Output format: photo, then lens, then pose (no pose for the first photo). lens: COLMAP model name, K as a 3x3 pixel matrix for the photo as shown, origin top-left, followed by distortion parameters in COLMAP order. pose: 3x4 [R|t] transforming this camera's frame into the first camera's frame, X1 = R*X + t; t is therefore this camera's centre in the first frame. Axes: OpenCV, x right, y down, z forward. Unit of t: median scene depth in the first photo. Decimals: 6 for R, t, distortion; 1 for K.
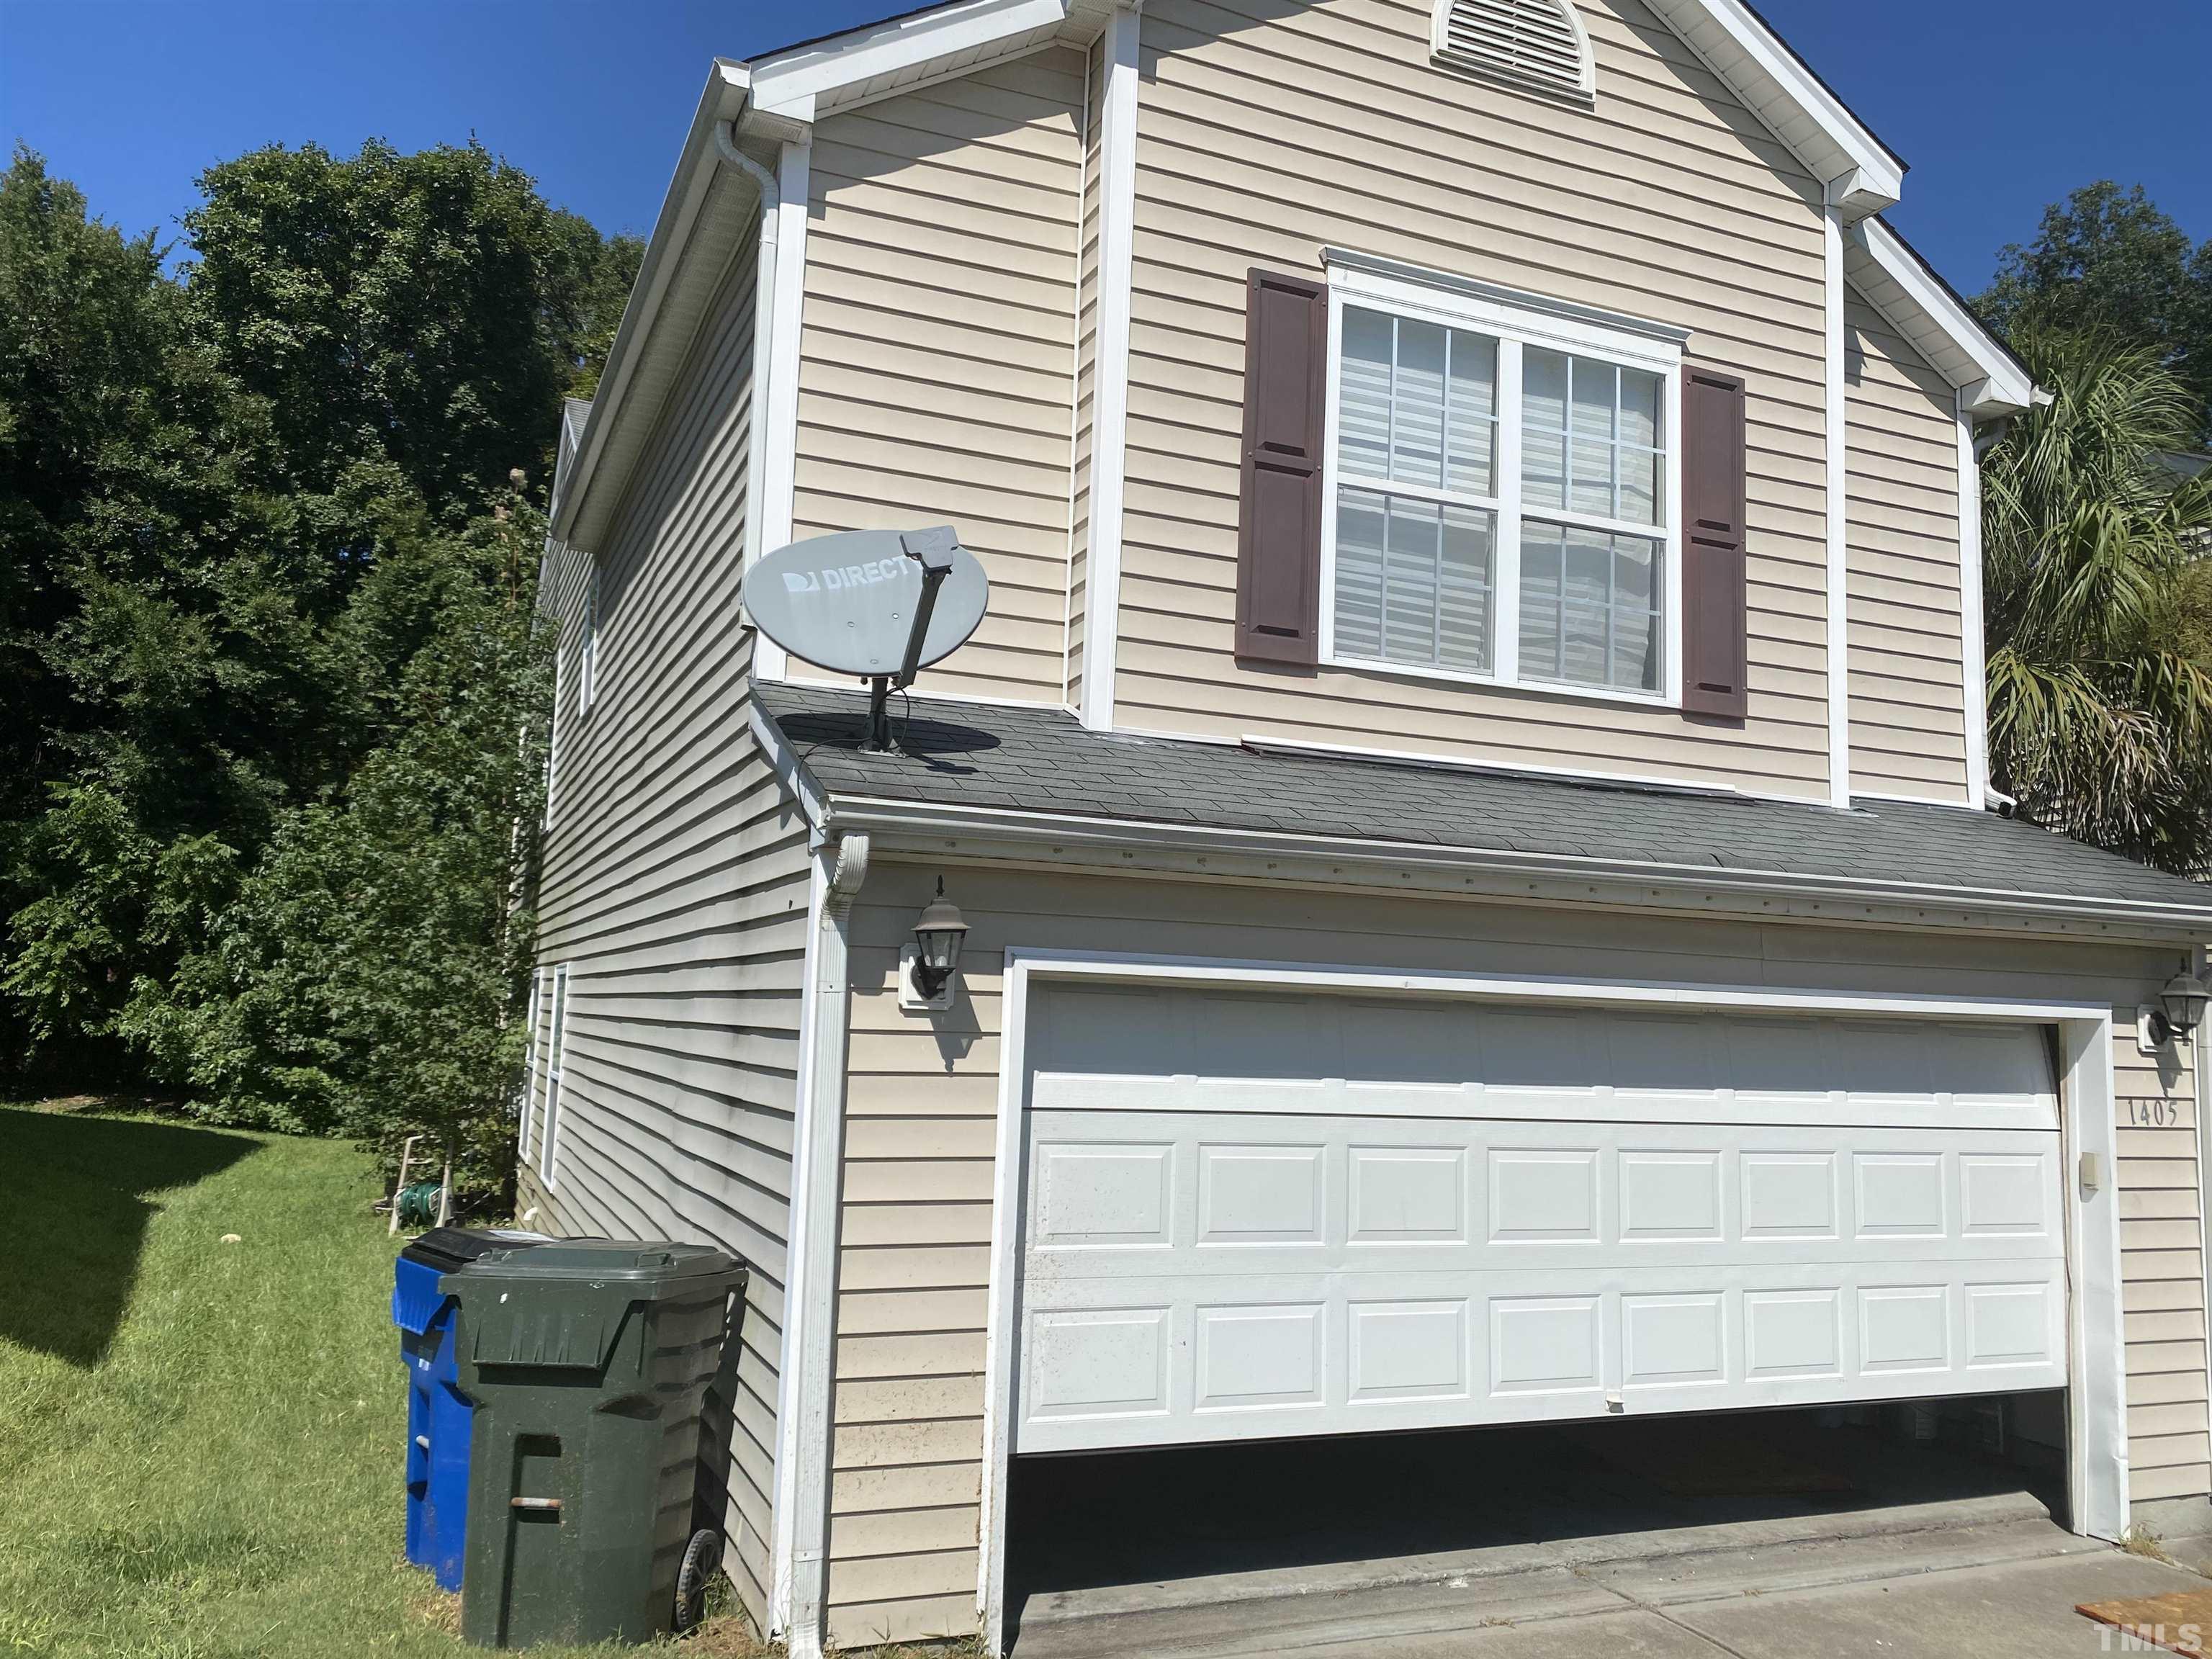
lens RADIAL K [[1730.3, 0, 1090.0], [0, 1730.3, 831.7], [0, 0, 1]] dist [0.043244, -0.087307]
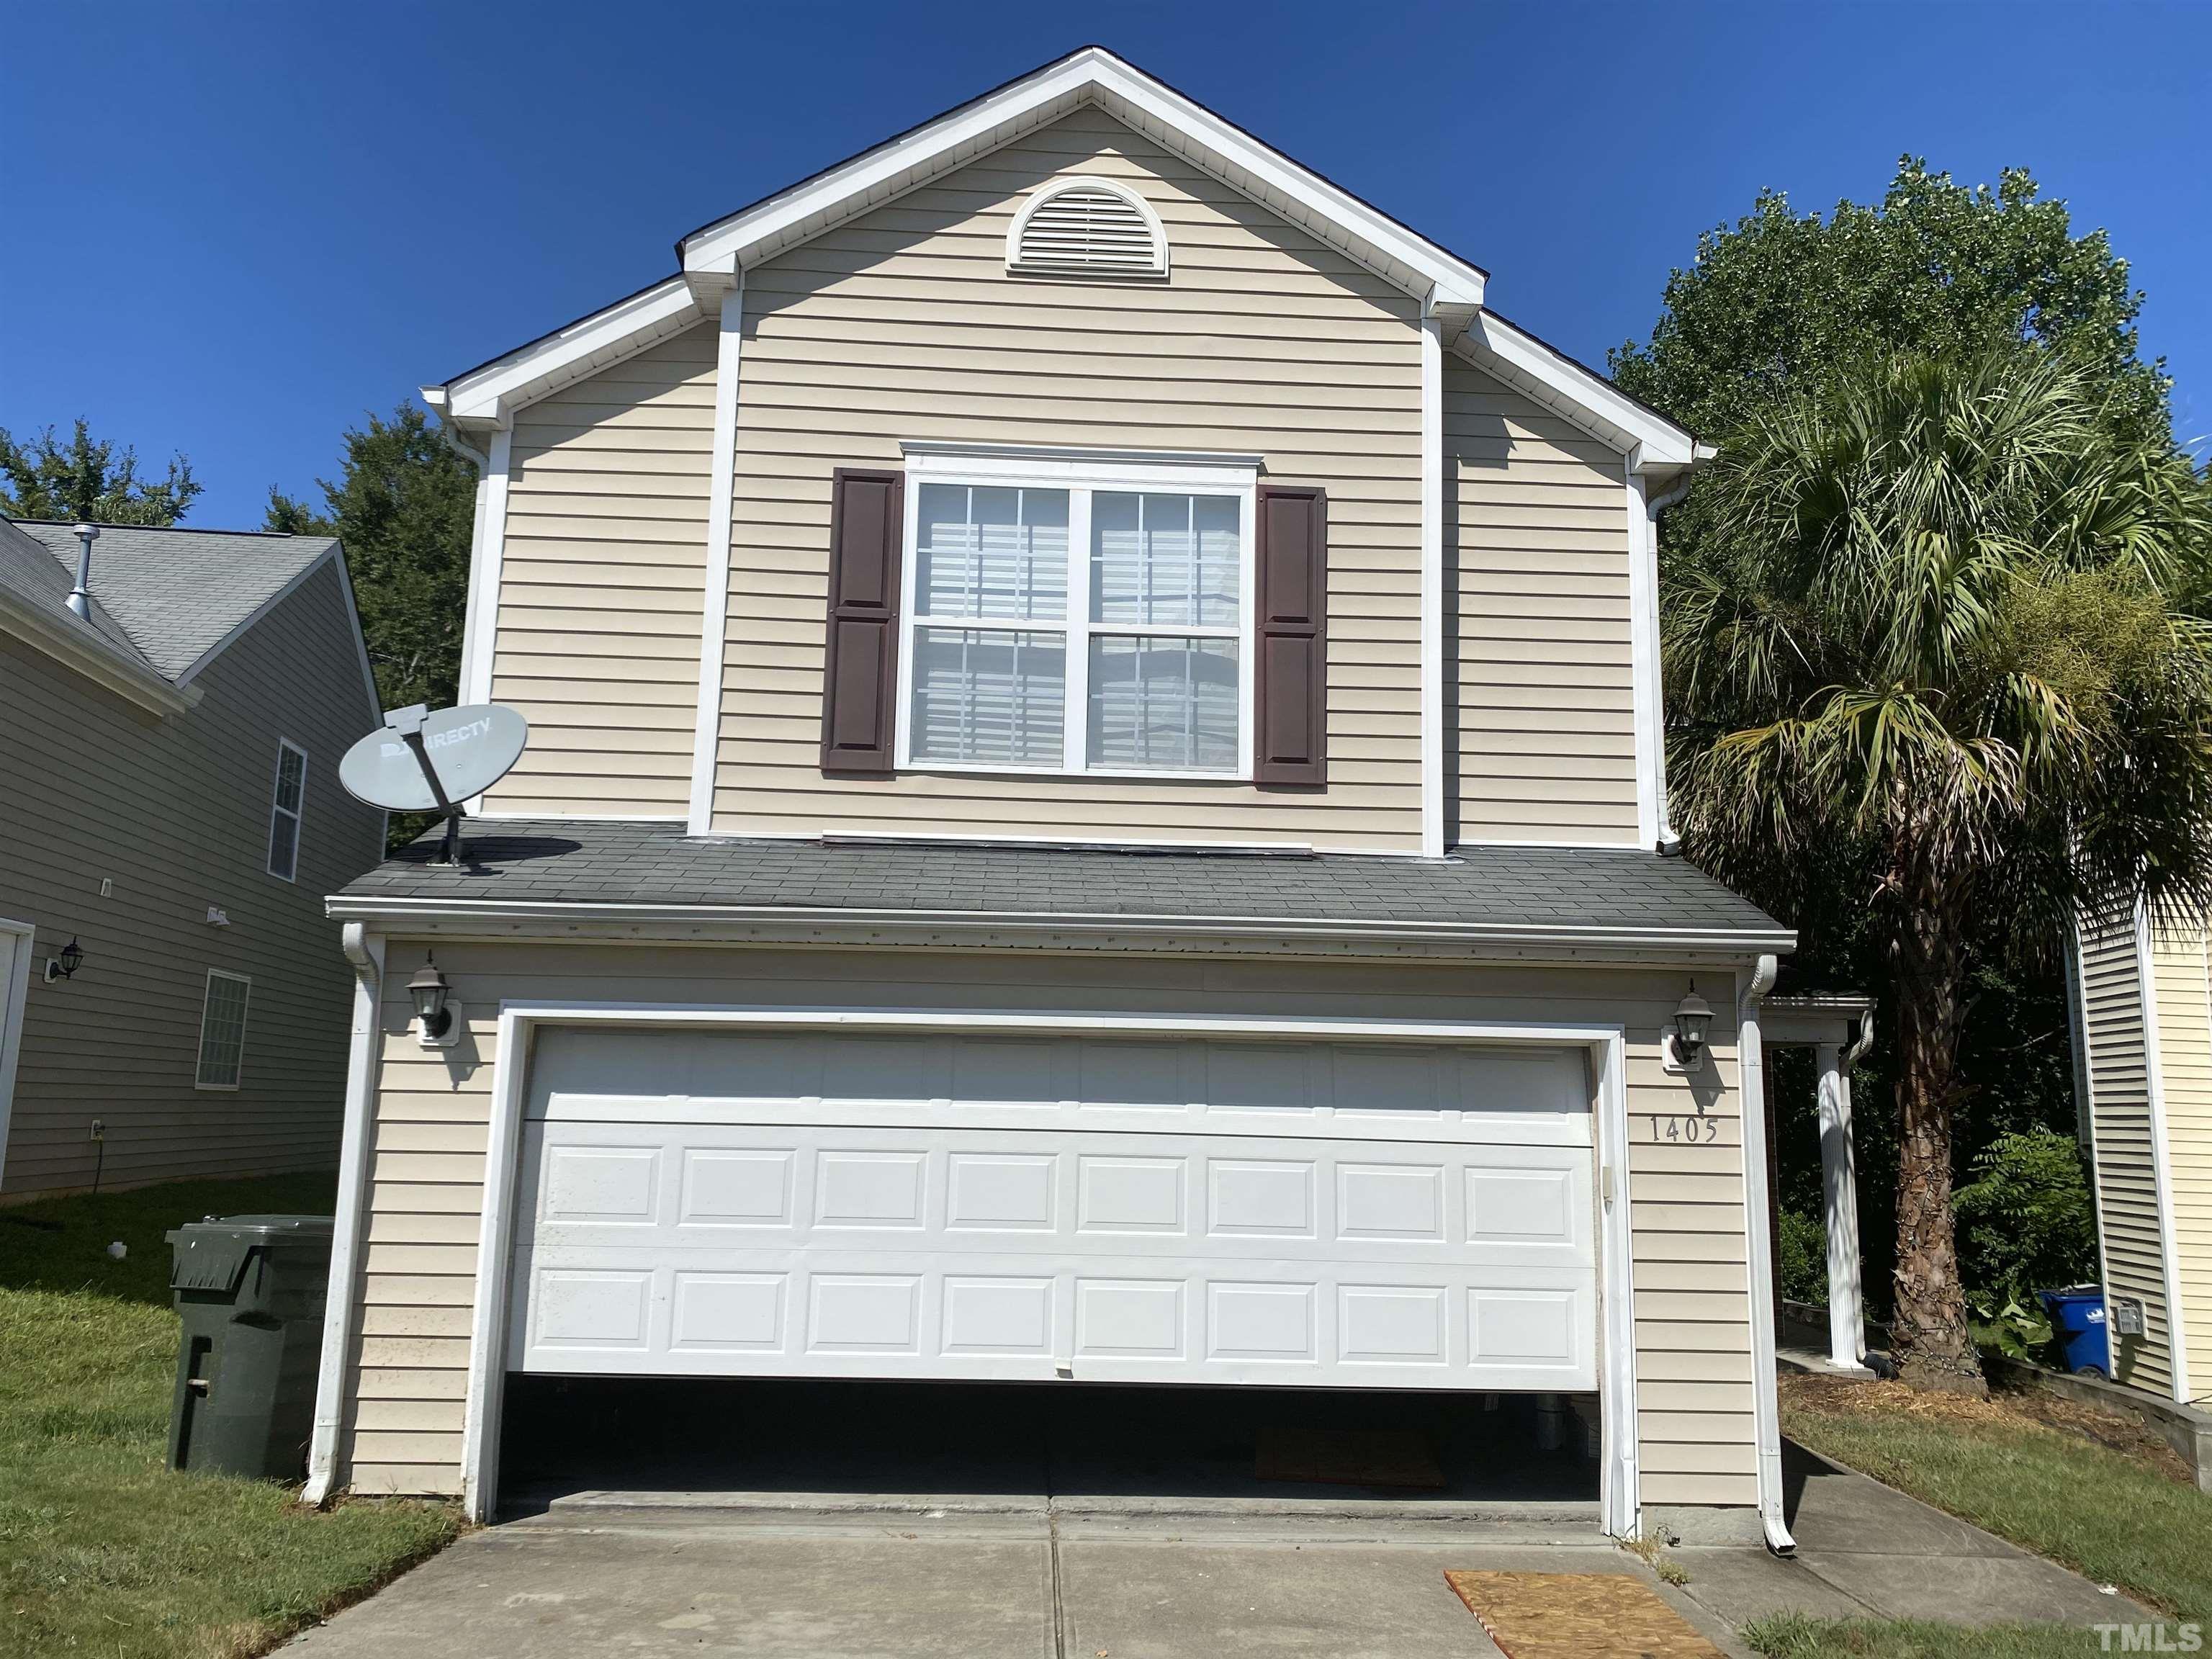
lens RADIAL K [[1730.3, 0, 1112.7], [0, 1730.3, 830.2], [0, 0, 1]] dist [0.043244, -0.087307]
pose [[0.938374, -0.070973, -0.338255, 0.697479], [0.048952, 0.996115, -0.073205, 0.045035], [0.342137, 0.052135, 0.938203, -0.113470]]
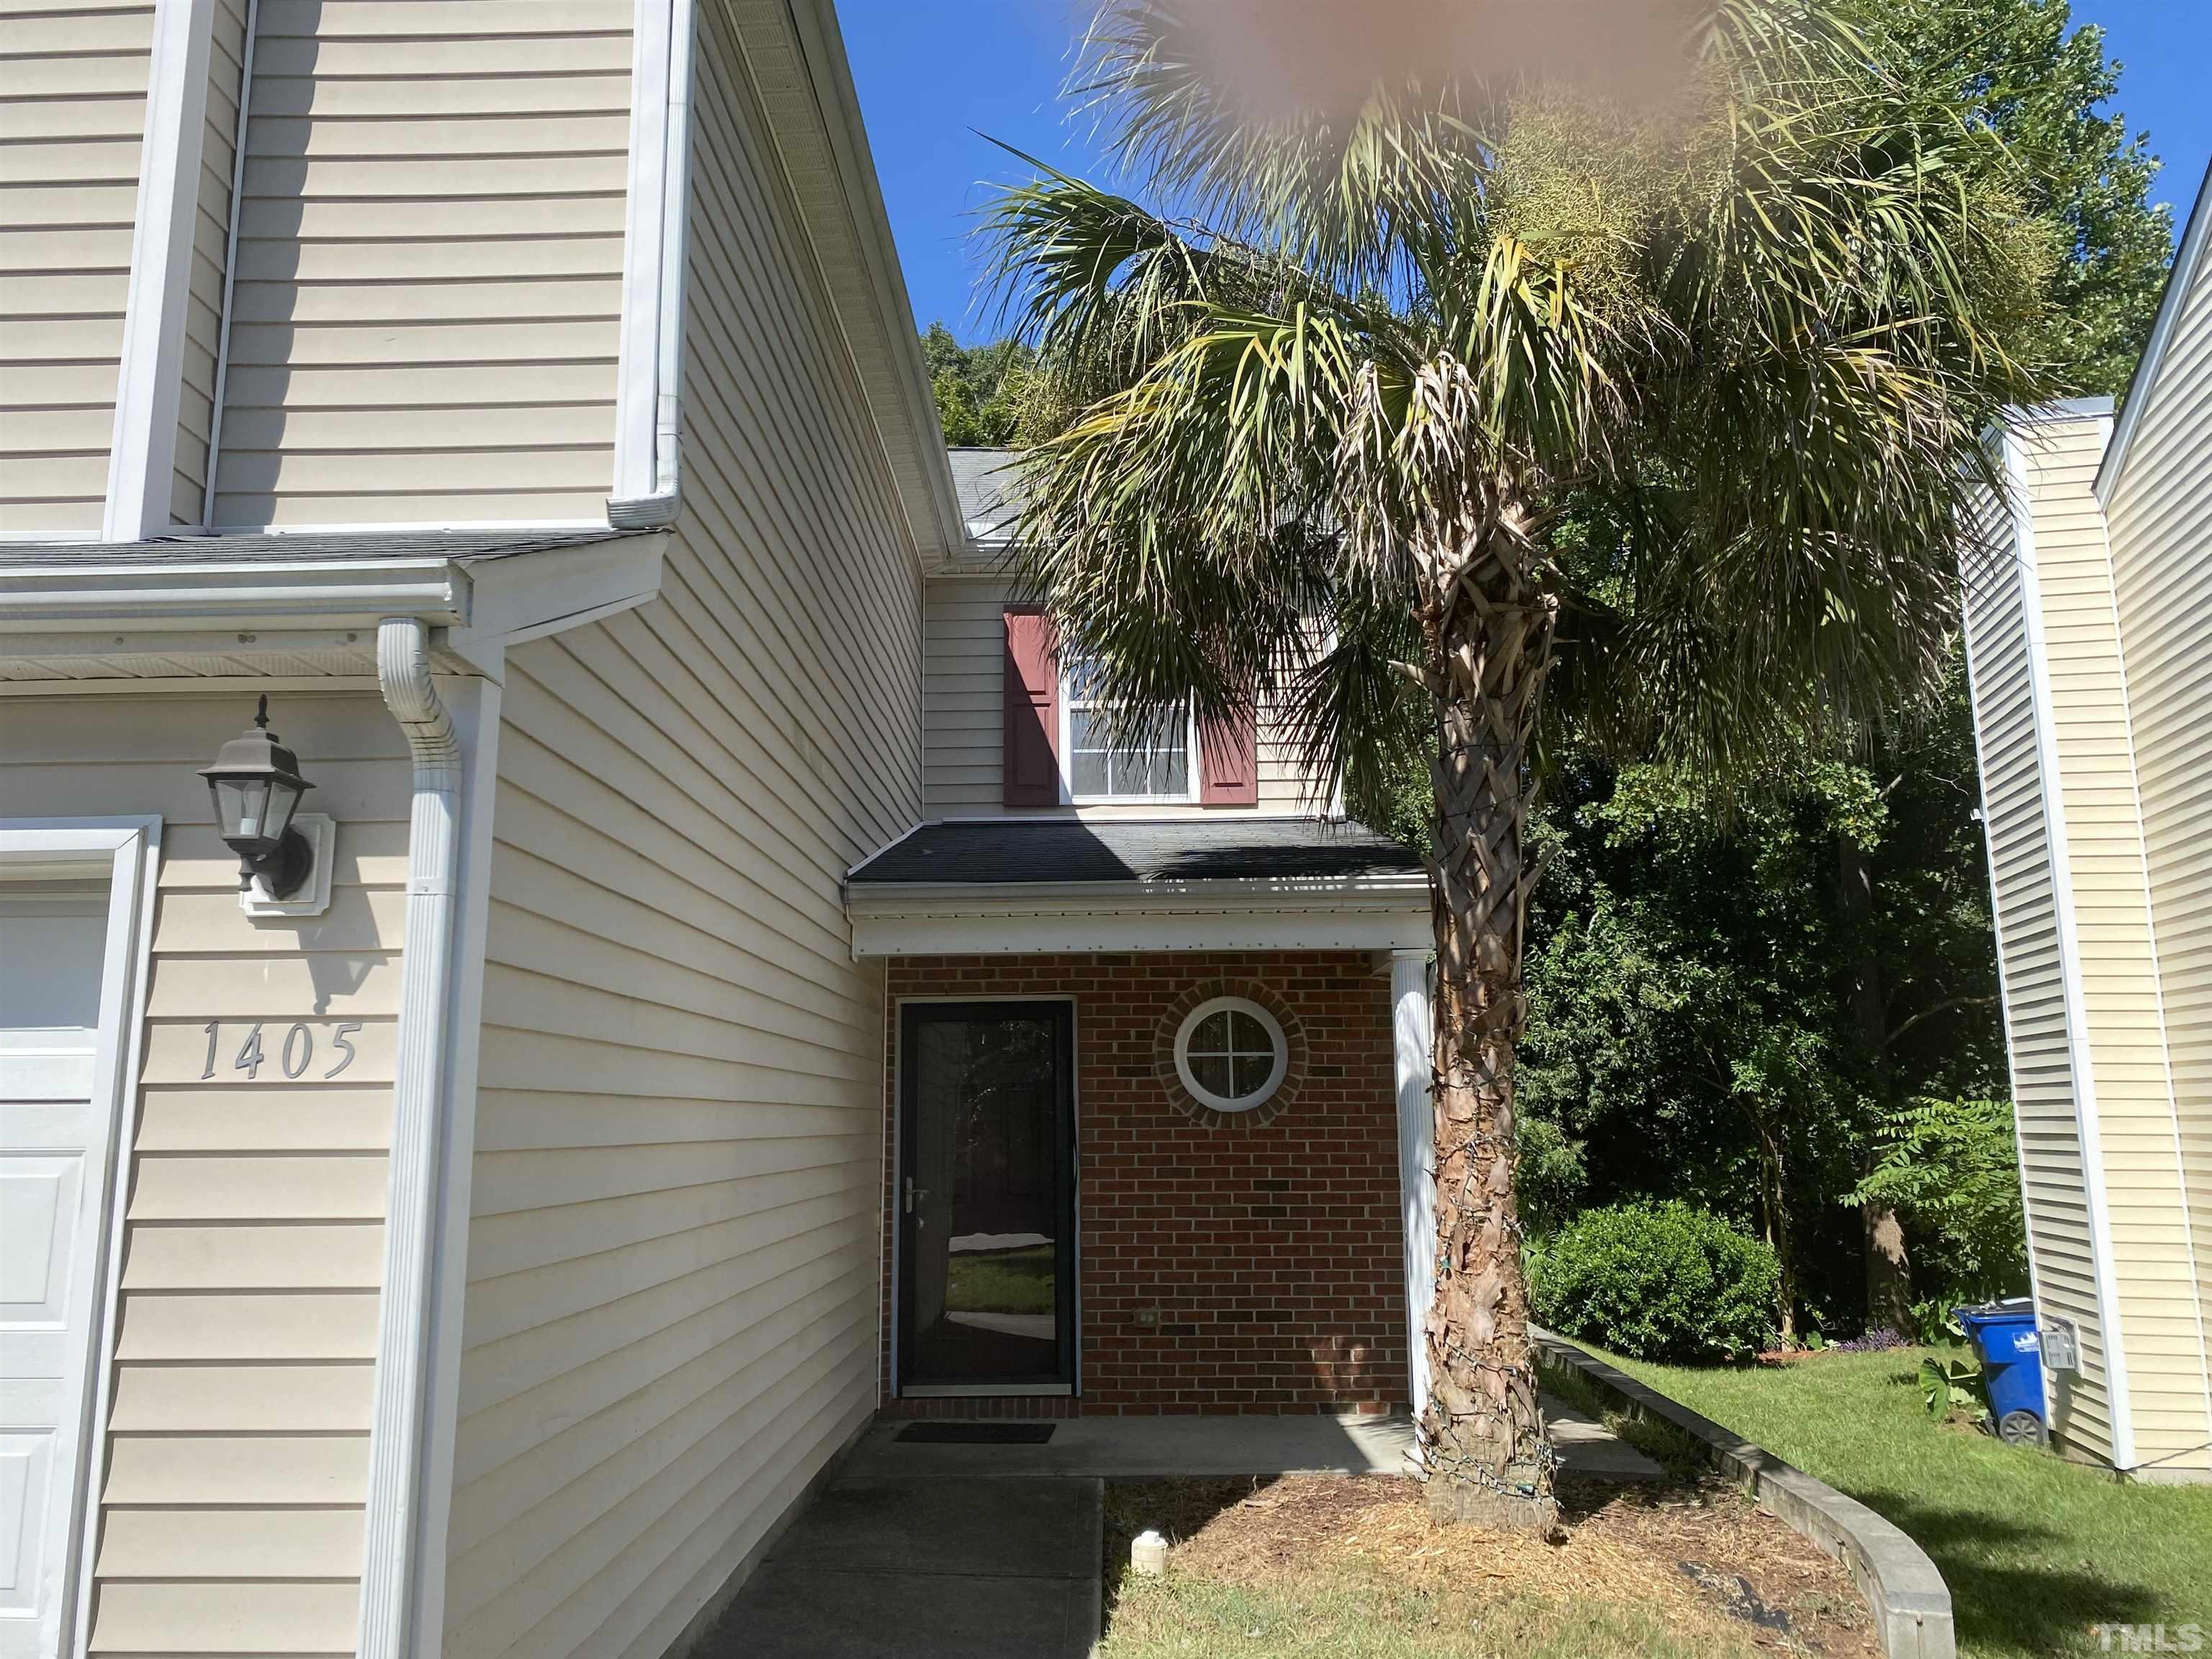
lens RADIAL K [[1730.3, 0, 1109.4], [0, 1730.3, 827.9], [0, 0, 1]] dist [0.043244, -0.087307]
pose [[0.912319, -0.110417, -0.394313, 1.054728], [0.083522, 0.992892, -0.084790, 0.170912], [0.400873, 0.044421, 0.915056, 0.713765]]
